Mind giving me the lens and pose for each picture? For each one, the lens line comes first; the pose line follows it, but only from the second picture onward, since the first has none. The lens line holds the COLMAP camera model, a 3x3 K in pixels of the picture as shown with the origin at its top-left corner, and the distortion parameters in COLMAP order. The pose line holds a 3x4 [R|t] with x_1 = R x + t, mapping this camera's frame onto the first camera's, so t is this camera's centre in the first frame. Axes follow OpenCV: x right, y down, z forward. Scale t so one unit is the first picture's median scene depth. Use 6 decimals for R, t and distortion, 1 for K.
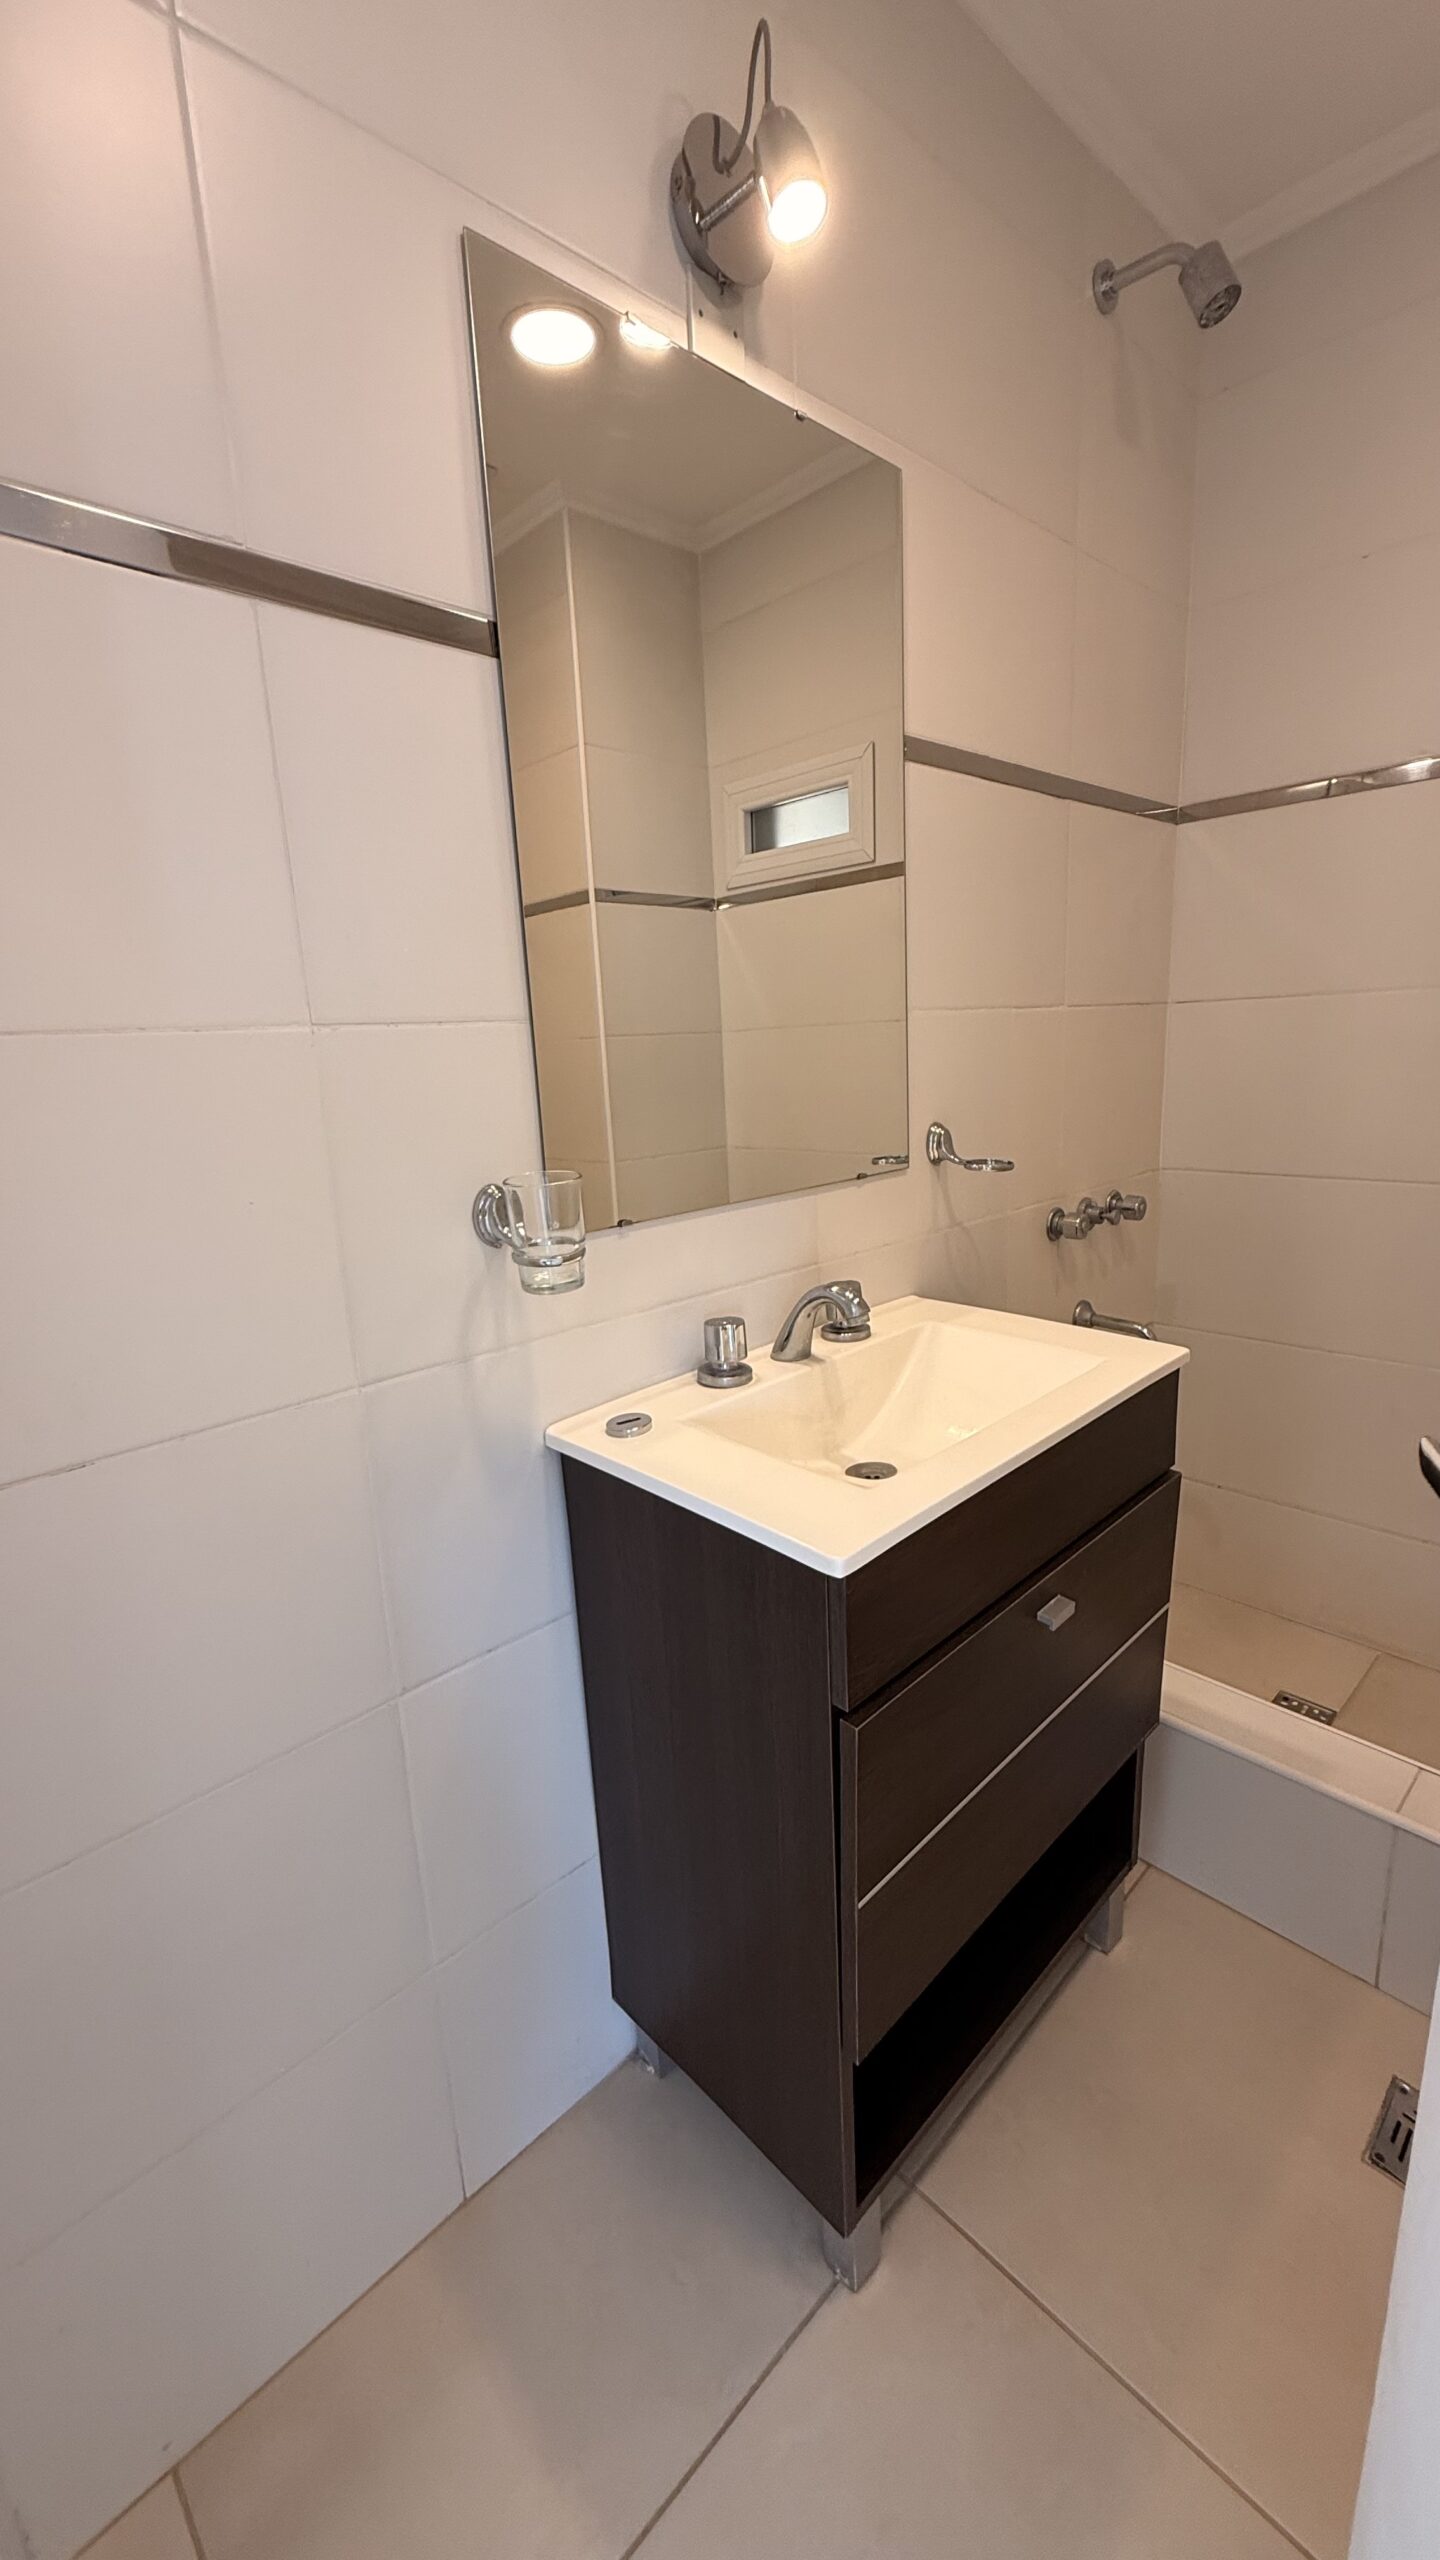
lens RADIAL K [[1015.1, 0, 728.7], [0, 1015.1, 1277.4], [0, 0, 1]] dist [-0.000902, -0.000336]
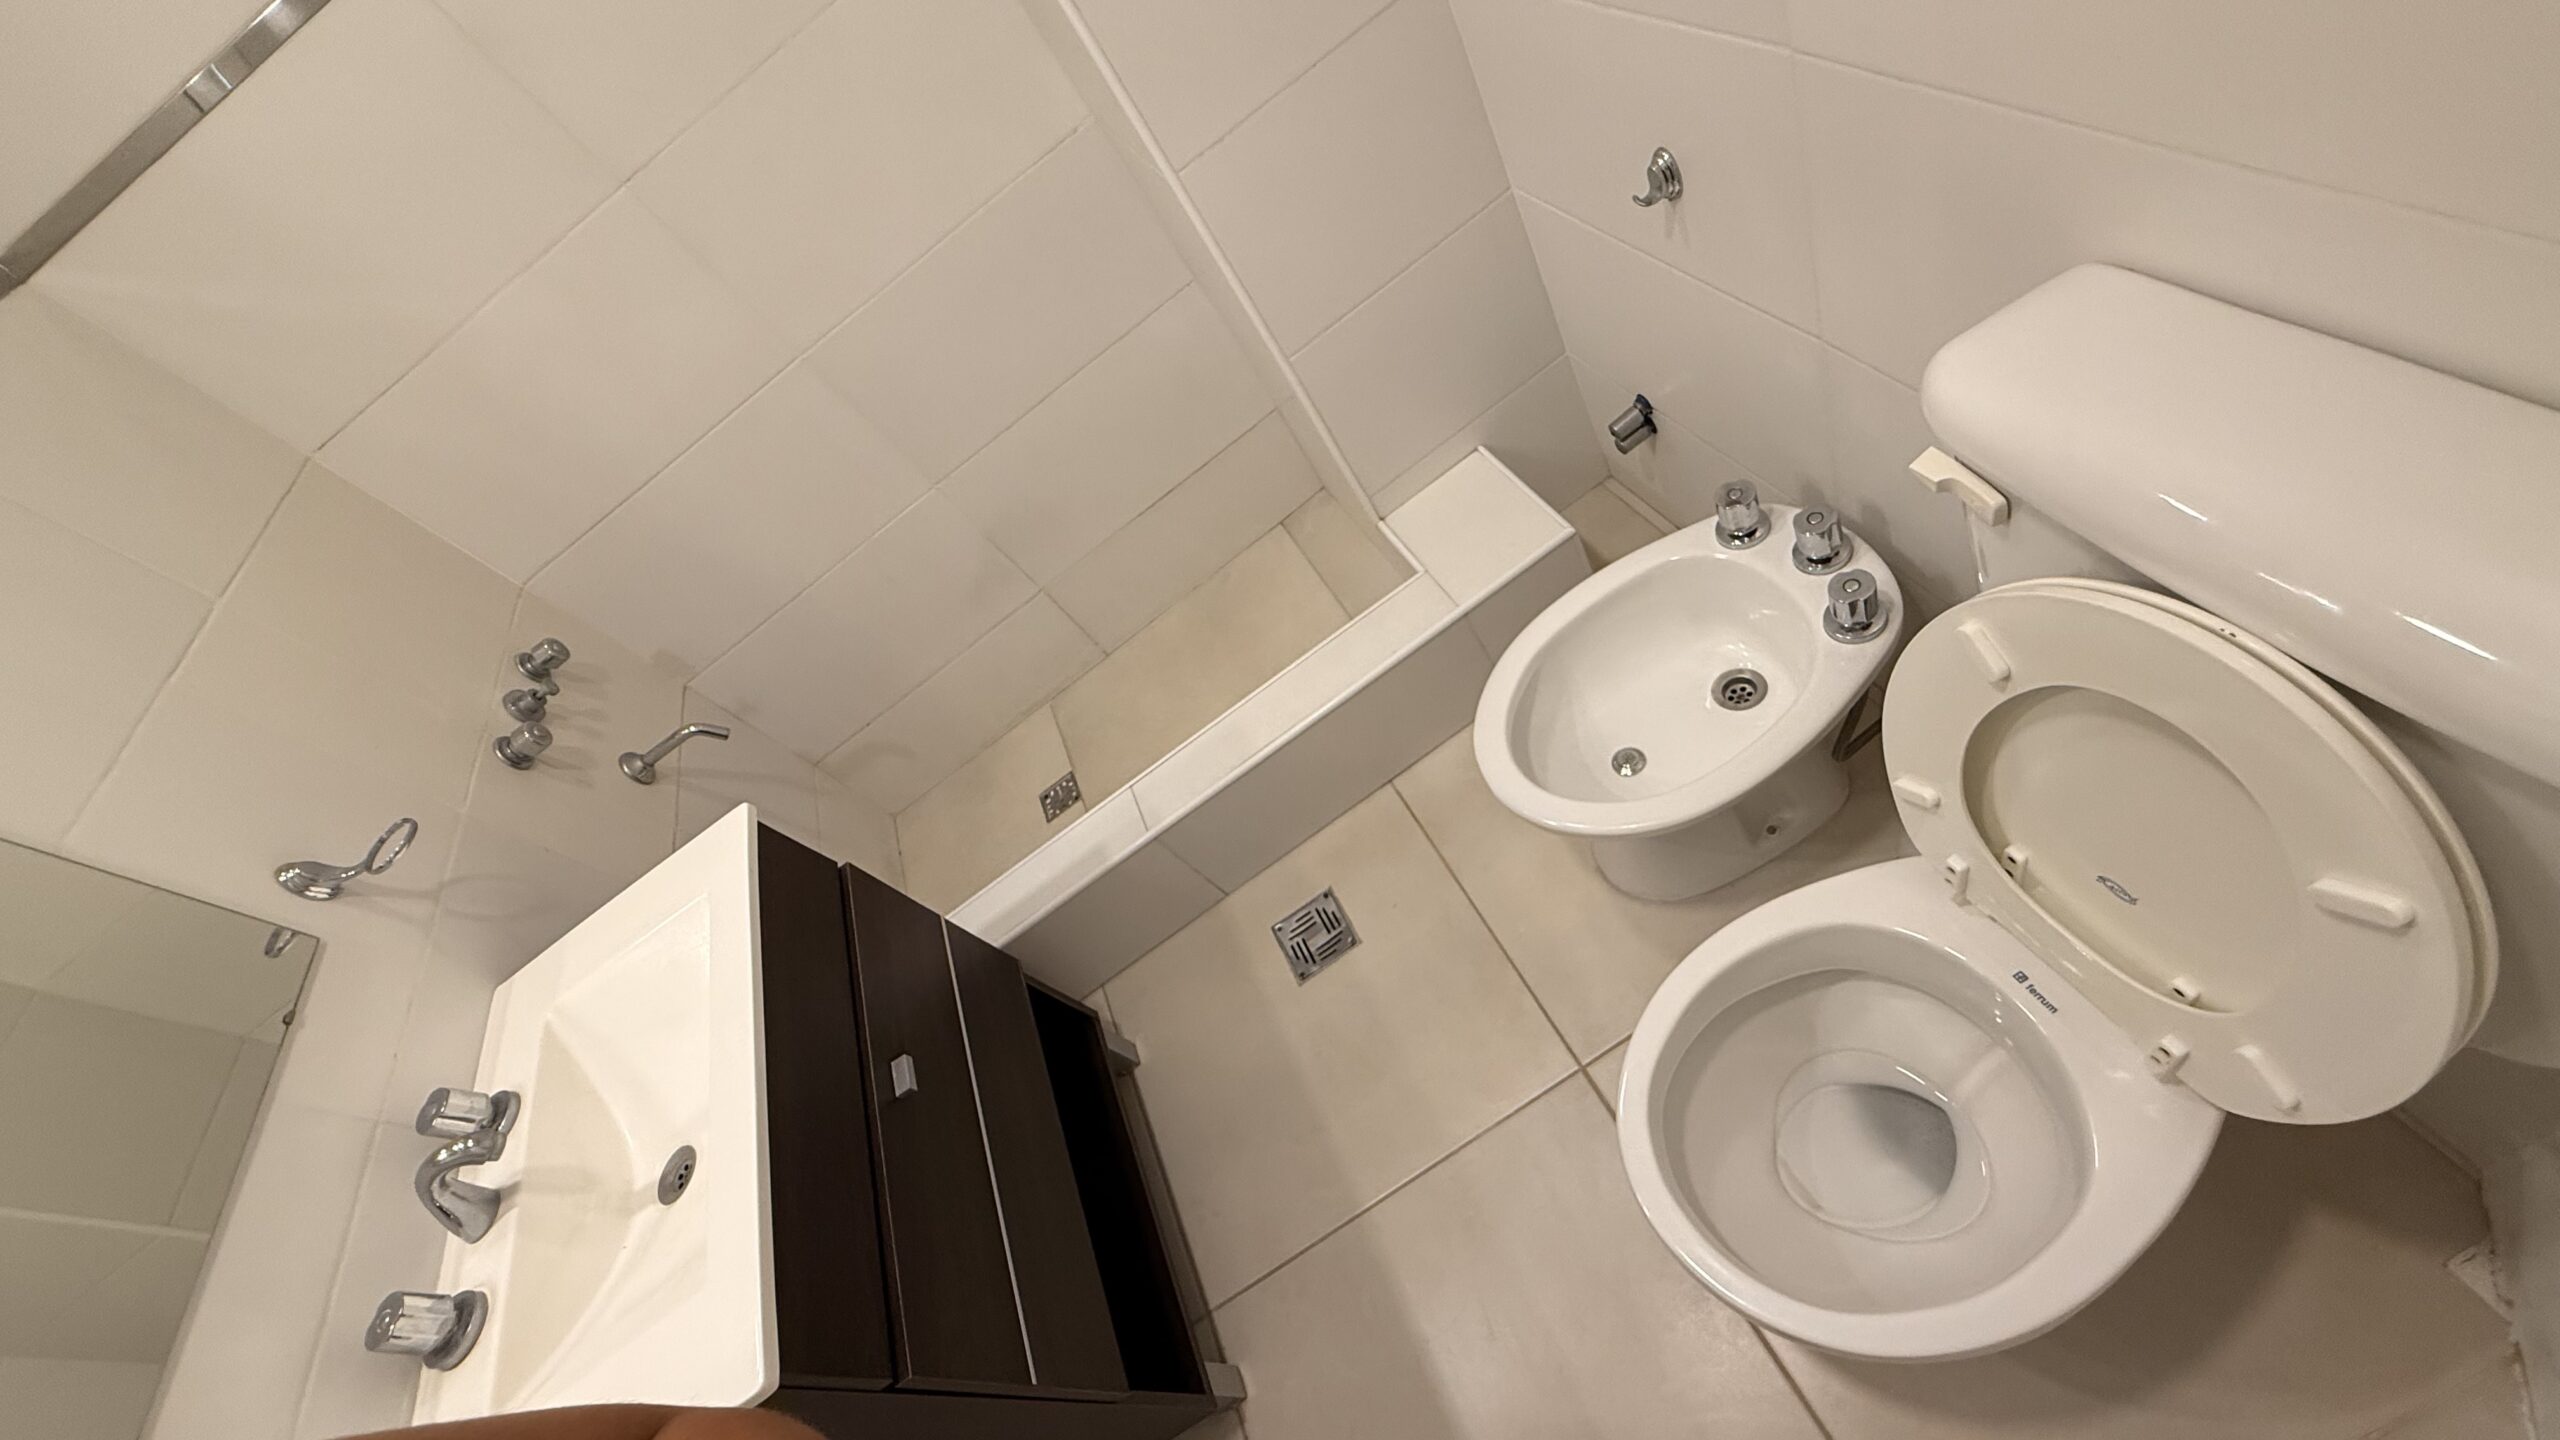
lens RADIAL K [[1015.1, 0, 1275.9], [0, 1015.1, 717.0], [0, 0, 1]] dist [-0.000902, -0.000336]
pose [[0.312139, -0.828828, 0.464343, 0.209118], [0.633161, 0.545880, 0.548747, -0.183437], [-0.708292, 0.122718, 0.695171, -0.076496]]
